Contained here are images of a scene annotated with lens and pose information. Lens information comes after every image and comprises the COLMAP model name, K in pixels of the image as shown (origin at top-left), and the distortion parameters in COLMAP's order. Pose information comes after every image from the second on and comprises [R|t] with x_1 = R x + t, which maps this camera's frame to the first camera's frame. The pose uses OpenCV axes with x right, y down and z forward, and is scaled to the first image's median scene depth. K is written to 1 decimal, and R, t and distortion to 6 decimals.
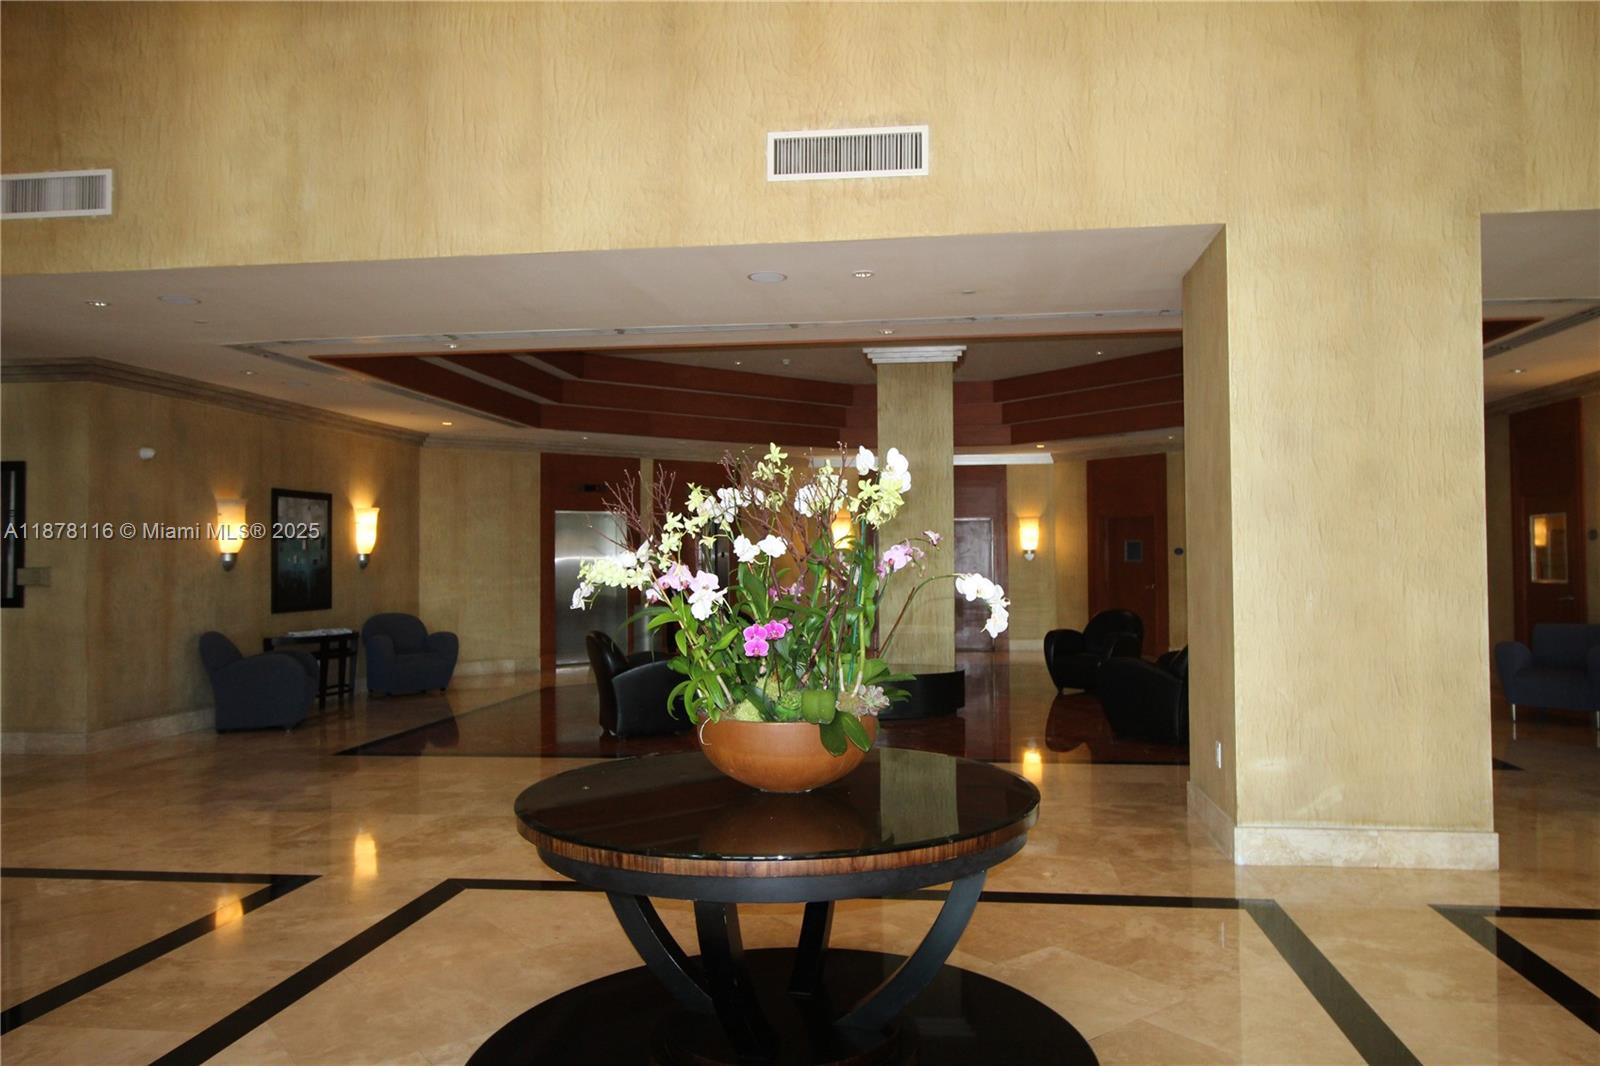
lens RADIAL K [[1120.3, 0, 800.0], [0, 1120.3, 533.0], [0, 0, 1]] dist [0.000572, -0.009016]
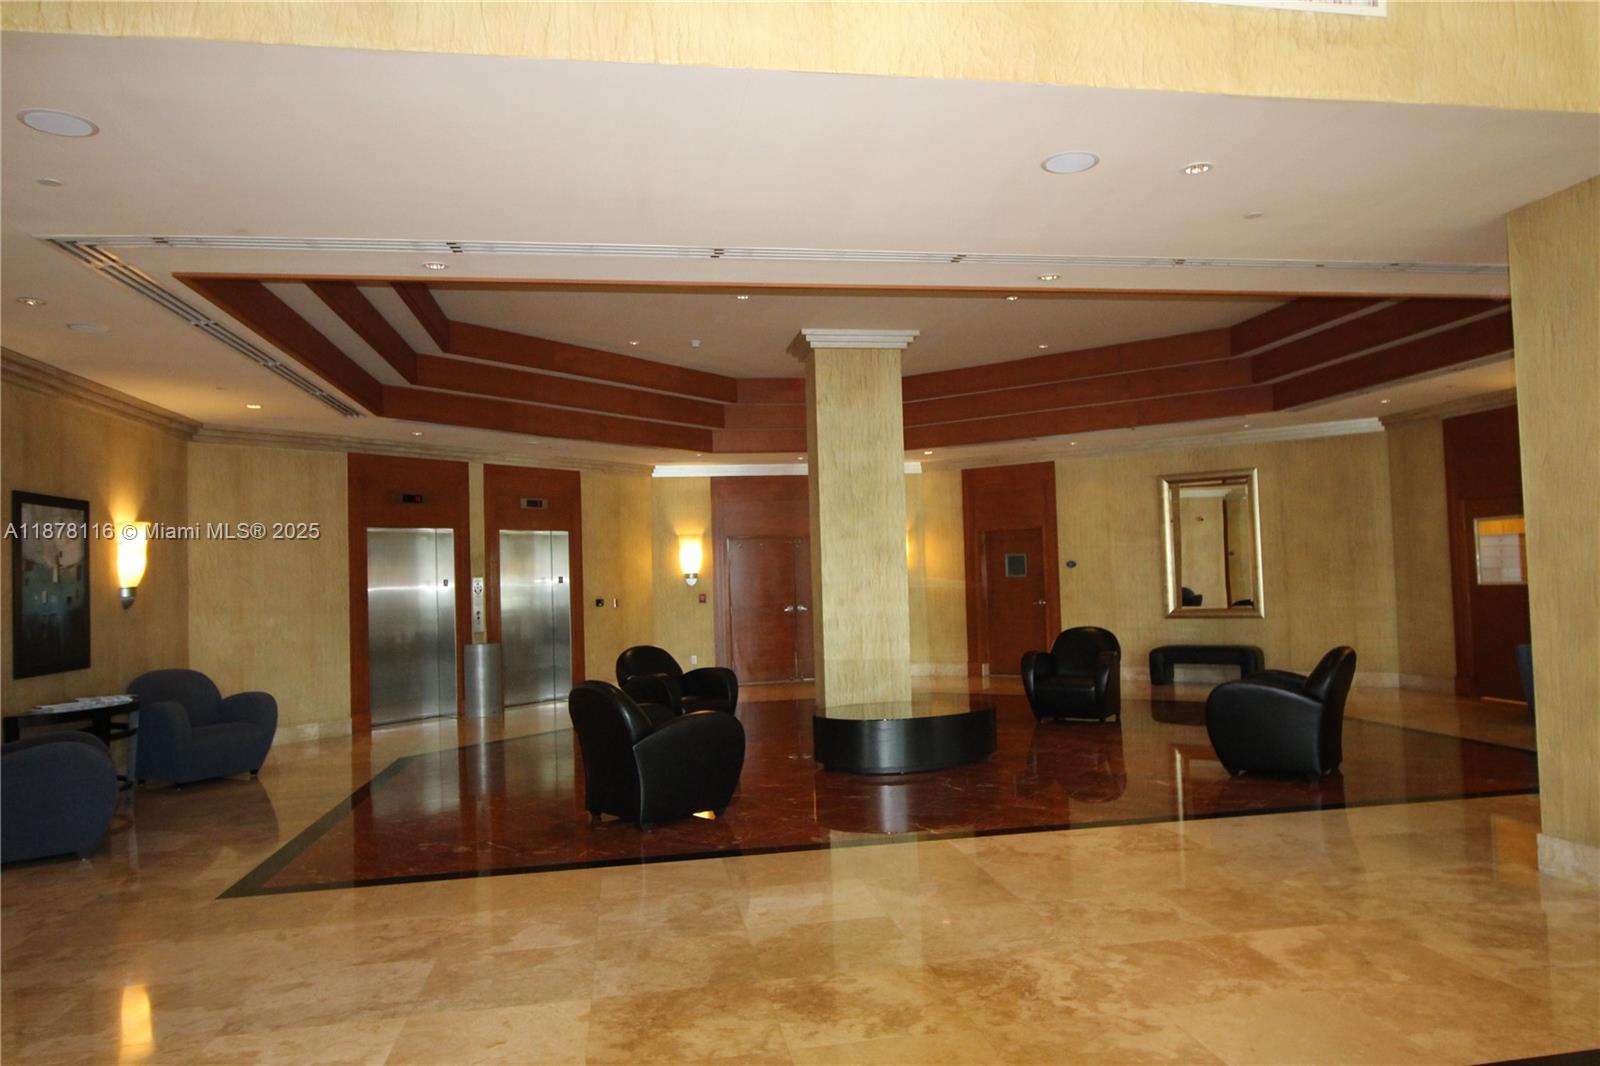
lens RADIAL K [[1120.3, 0, 800.0], [0, 1120.3, 533.0], [0, 0, 1]] dist [0.000572, -0.009016]
pose [[0.951004, -0.010887, 0.308986, -0.208116], [0.018411, 0.999600, -0.021445, 0.007356], [-0.308629, 0.026083, 0.950825, 0.201451]]
